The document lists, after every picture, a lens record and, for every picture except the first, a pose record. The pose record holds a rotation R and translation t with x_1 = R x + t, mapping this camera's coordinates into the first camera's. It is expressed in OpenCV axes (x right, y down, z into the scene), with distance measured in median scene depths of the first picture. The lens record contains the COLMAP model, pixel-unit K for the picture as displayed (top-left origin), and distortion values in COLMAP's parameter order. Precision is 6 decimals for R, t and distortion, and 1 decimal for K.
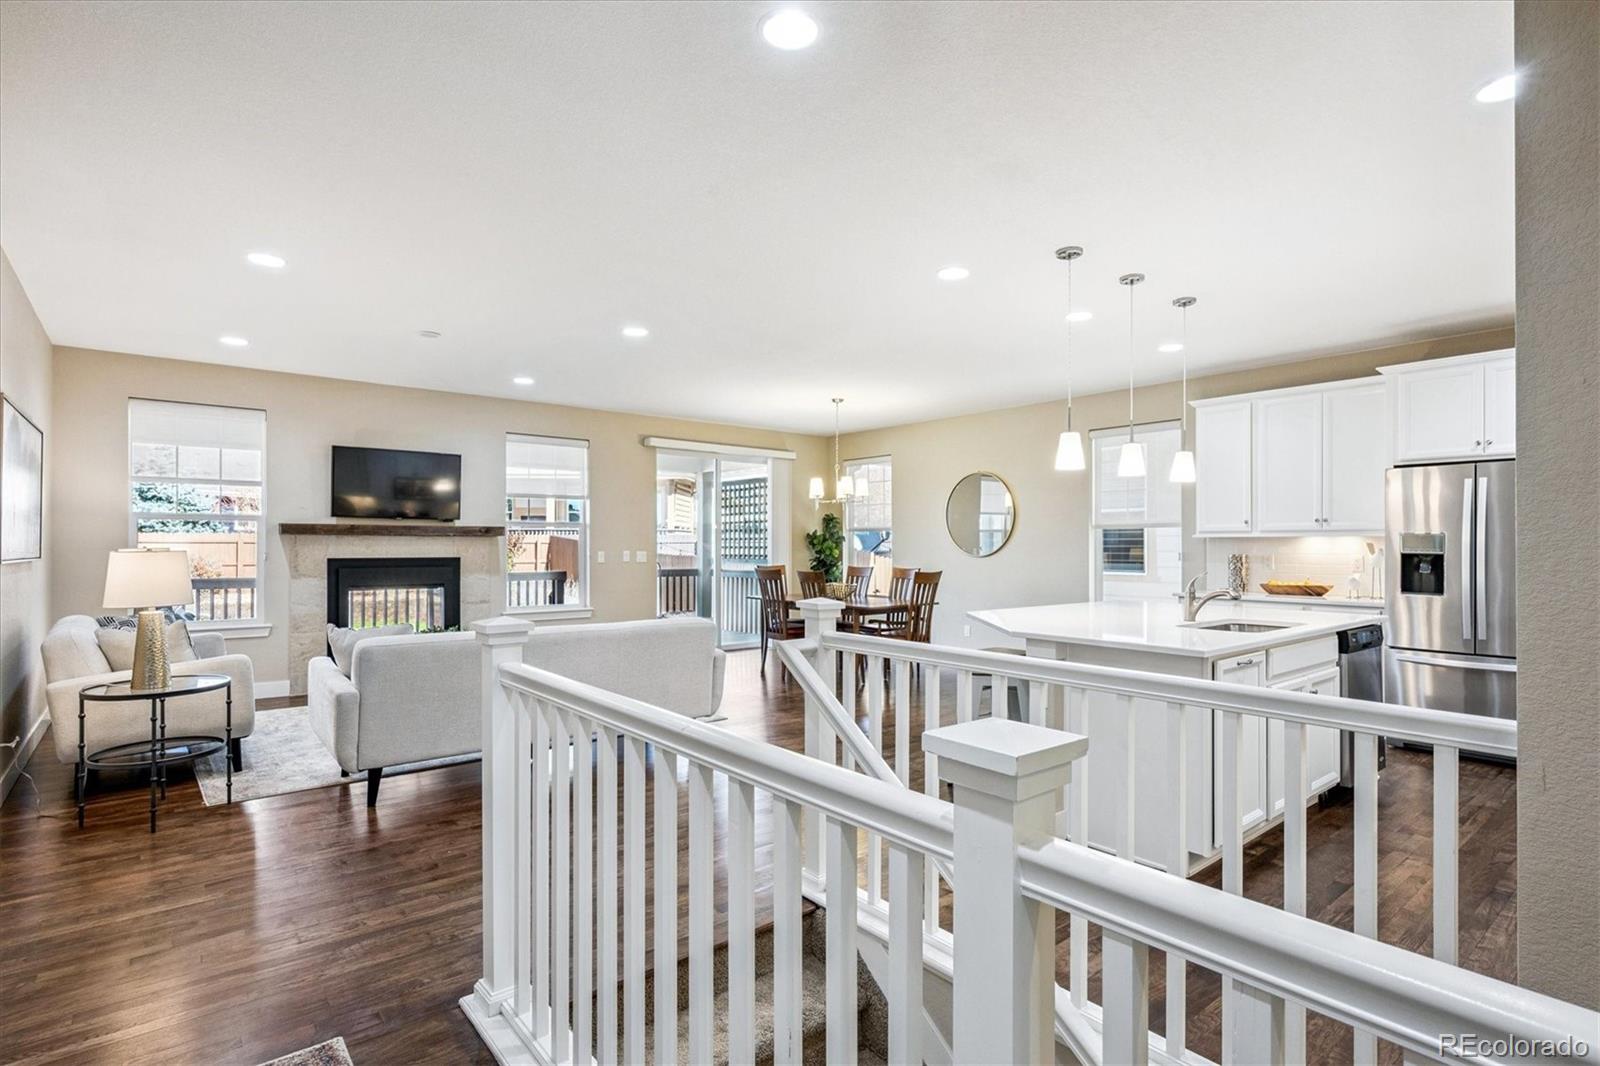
lens RADIAL K [[789.5, 0, 800.8], [0, 789.5, 540.3], [0, 0, 1]] dist [-0.000345, -0.000627]
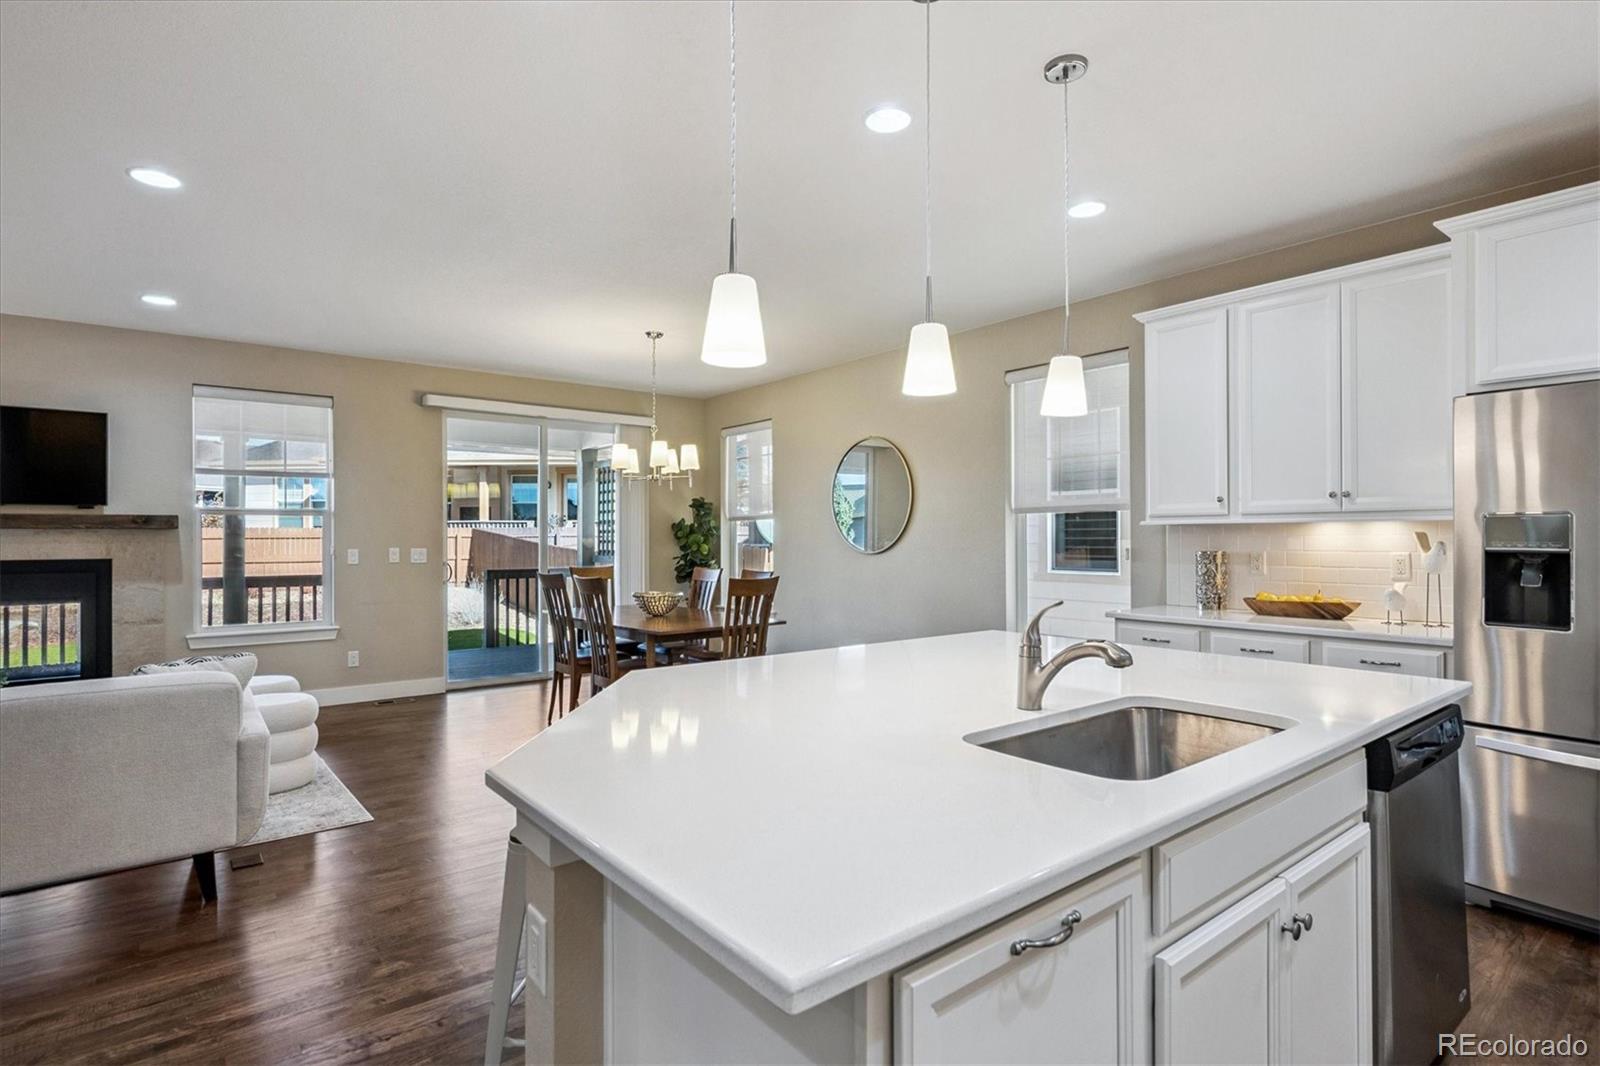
lens RADIAL K [[805.7, 0, 803.5], [0, 805.7, 532.5], [0, 0, 1]] dist [-0.006486, 0.000629]
pose [[0.999848, -0.005233, -0.016603, 0.220531], [0.005228, 0.999986, -0.000328, 0.001352], [0.016605, 0.000241, 0.999862, 0.321933]]
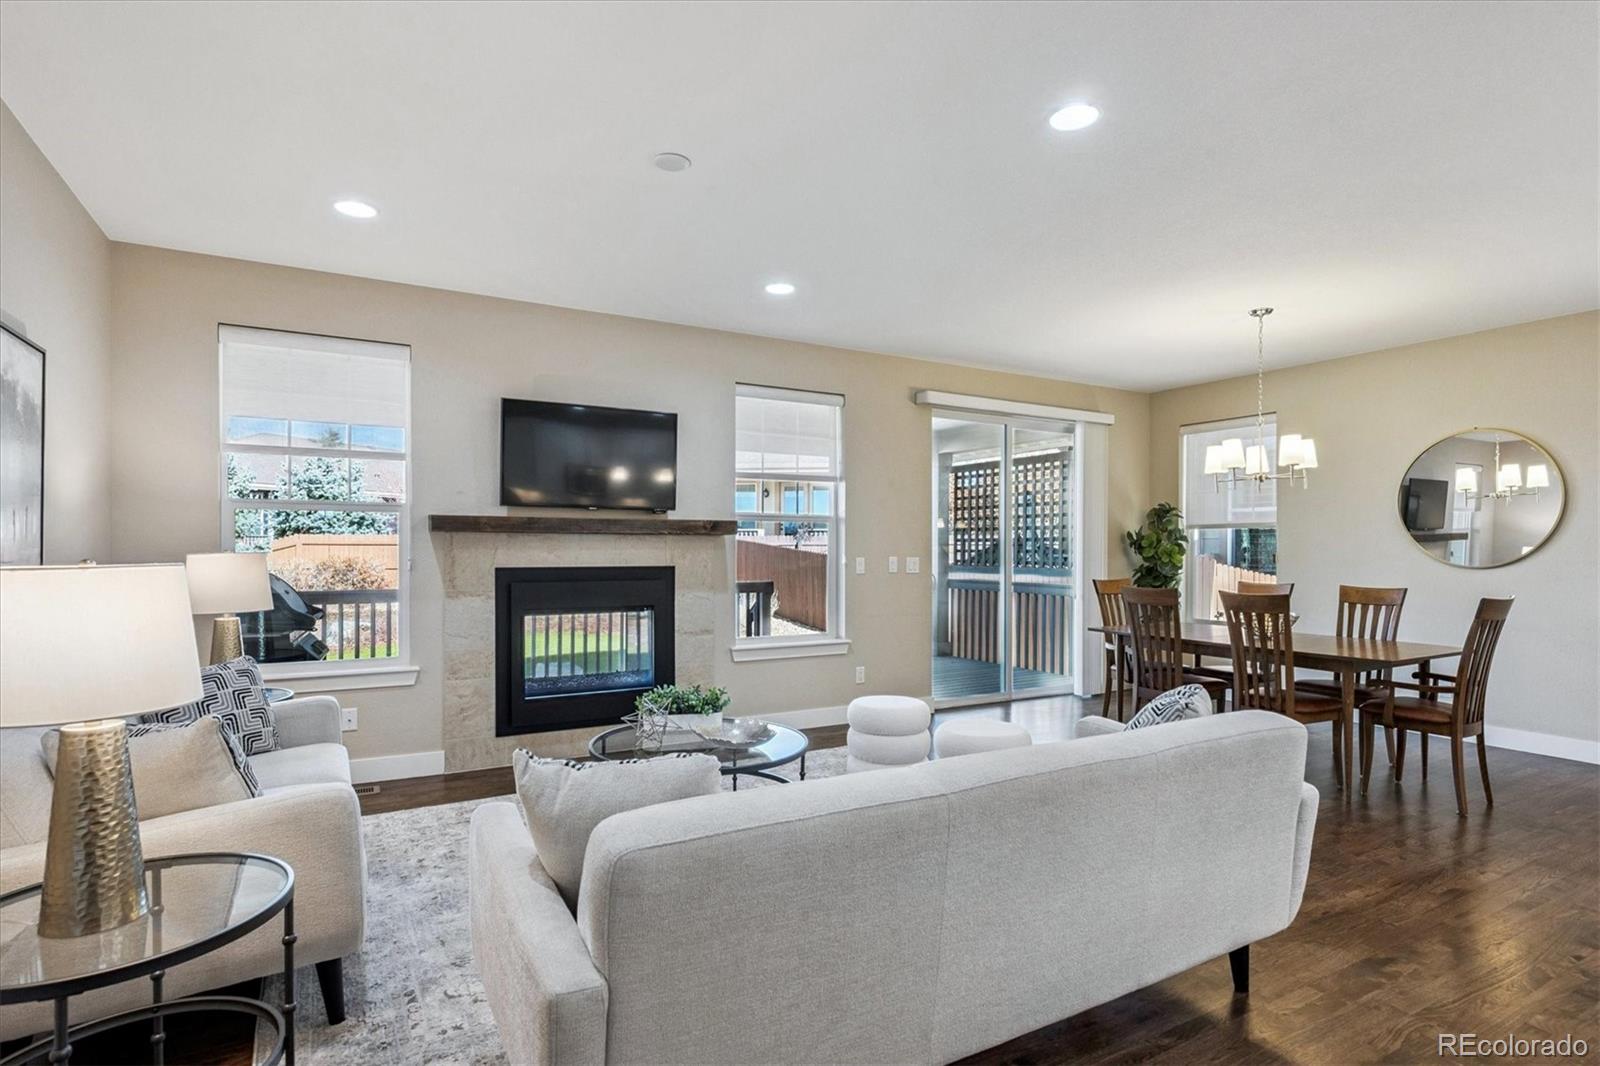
lens RADIAL K [[805.7, 0, 795.9], [0, 805.7, 551.6], [0, 0, 1]] dist [-0.006486, 0.000629]
pose [[0.985079, 0.002155, -0.172090, -0.232019], [-0.000283, 0.999941, 0.010904, 0.001647], [0.172103, -0.010693, 0.985021, 0.372667]]
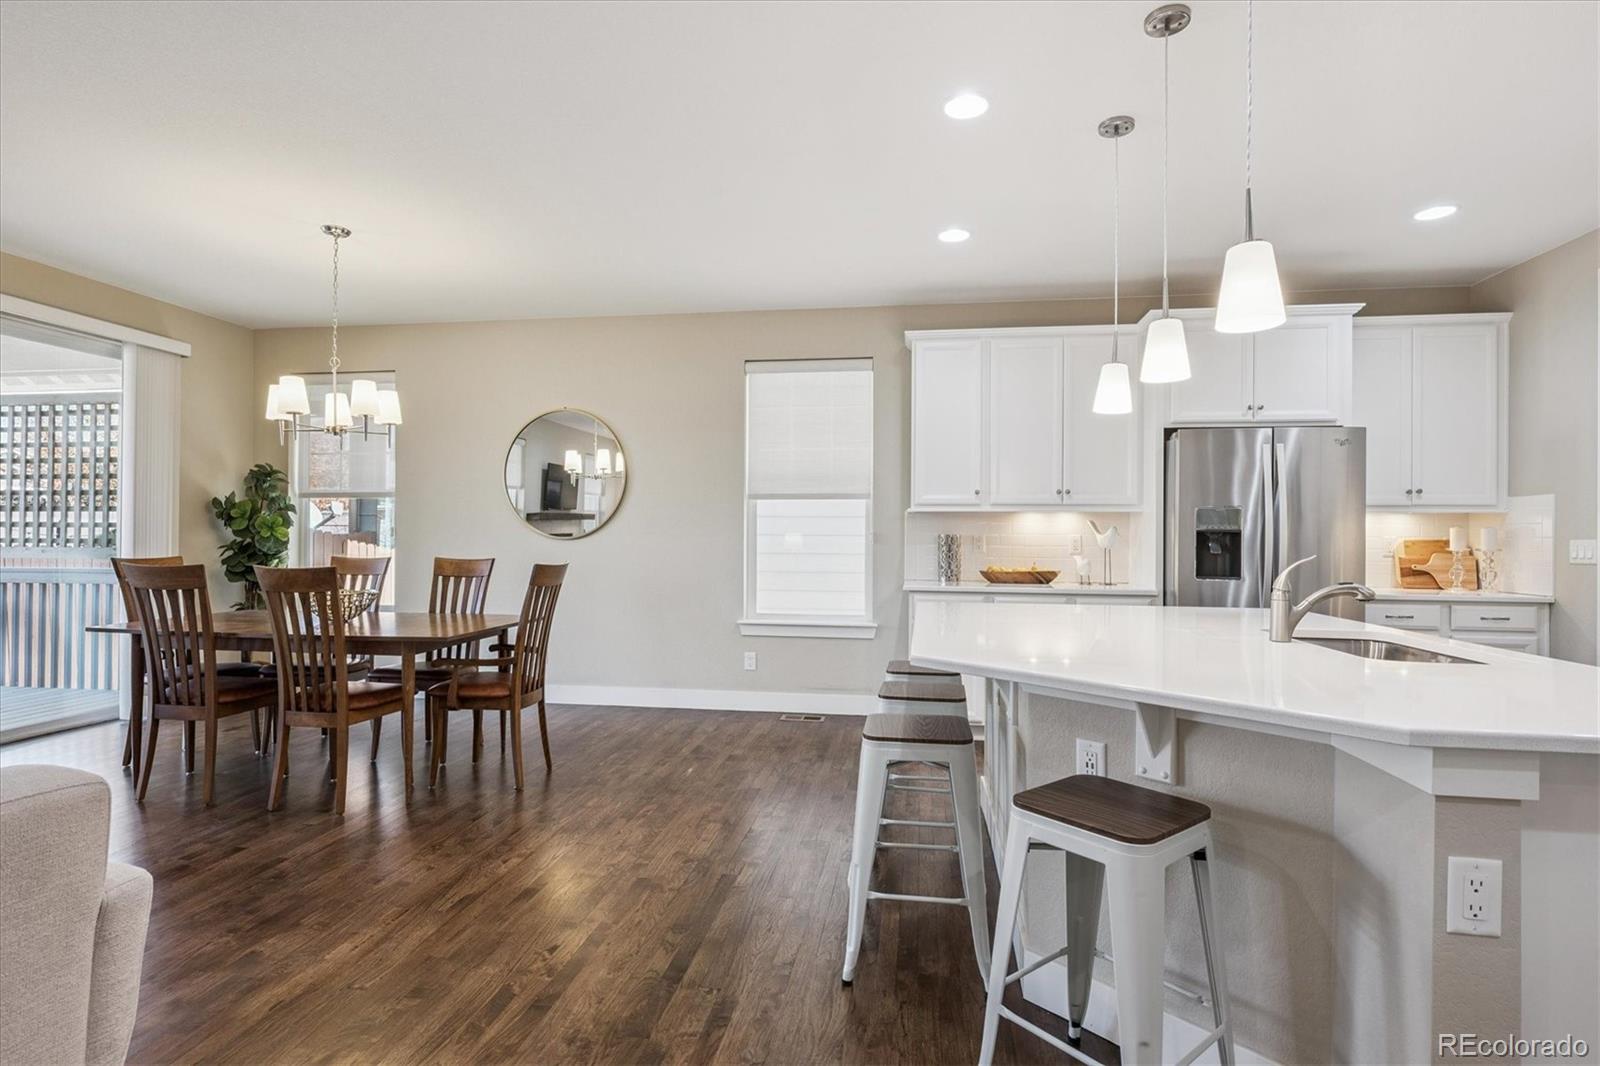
lens RADIAL K [[789.5, 0, 801.5], [0, 789.5, 531.9], [0, 0, 1]] dist [-0.000345, -0.000627]
pose [[0.739623, 0.007797, 0.672976, -0.084803], [-0.009294, 0.999956, -0.001372, 0.017209], [-0.672957, -0.005240, 0.739663, 0.483664]]
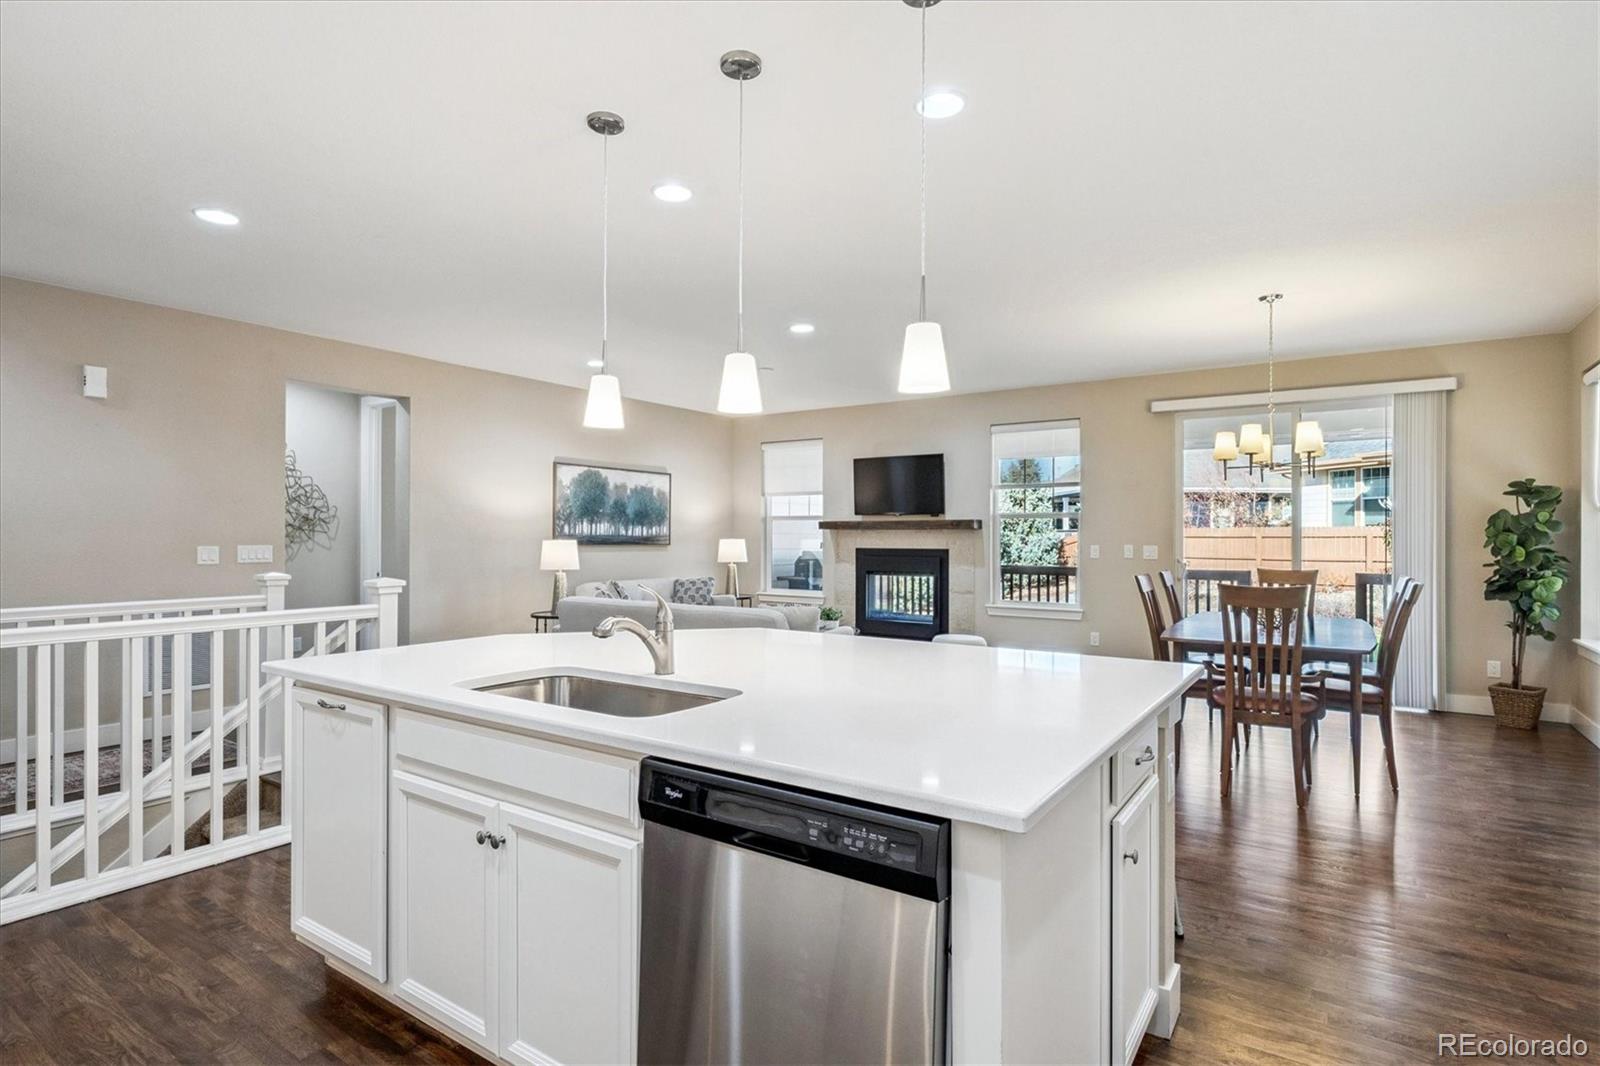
lens RADIAL K [[805.7, 0, 796.9], [0, 805.7, 542.1], [0, 0, 1]] dist [-0.006486, 0.000629]
pose [[0.270033, 0.005129, -0.962837, 0.623485], [0.003367, 0.999975, 0.006271, 0.004948], [0.962845, -0.004935, 0.270009, 0.558255]]
